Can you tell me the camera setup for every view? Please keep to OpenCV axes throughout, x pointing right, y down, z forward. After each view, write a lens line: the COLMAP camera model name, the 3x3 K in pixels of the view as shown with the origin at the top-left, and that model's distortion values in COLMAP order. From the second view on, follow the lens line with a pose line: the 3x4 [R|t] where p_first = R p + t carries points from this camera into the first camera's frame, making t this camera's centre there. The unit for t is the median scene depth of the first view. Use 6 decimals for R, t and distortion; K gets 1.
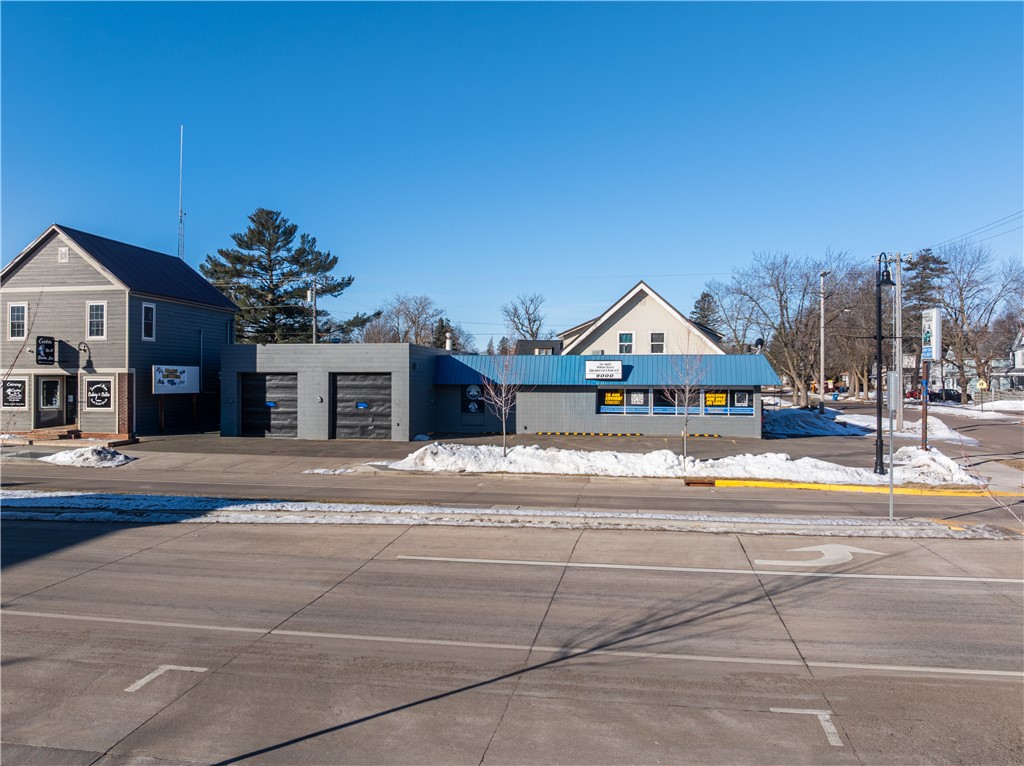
lens RADIAL K [[844.3, 0, 512.0], [0, 844.3, 383.0], [0, 0, 1]] dist [-0.033666, -0.012965]
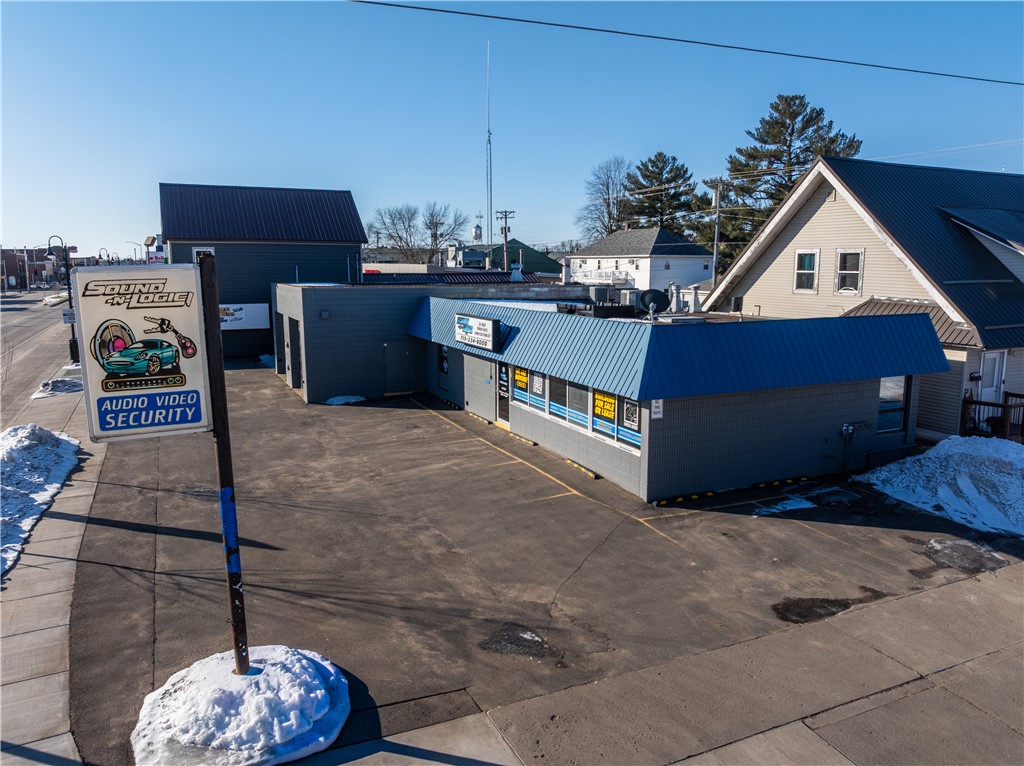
lens RADIAL K [[761.1, 0, 523.0], [0, 761.1, 403.4], [0, 0, 1]] dist [-0.028768, -0.004662]
pose [[0.567924, 0.146889, -0.809868, 0.592535], [-0.001410, 0.984119, 0.177505, -0.064622], [0.823080, -0.099668, 0.559112, 0.704449]]
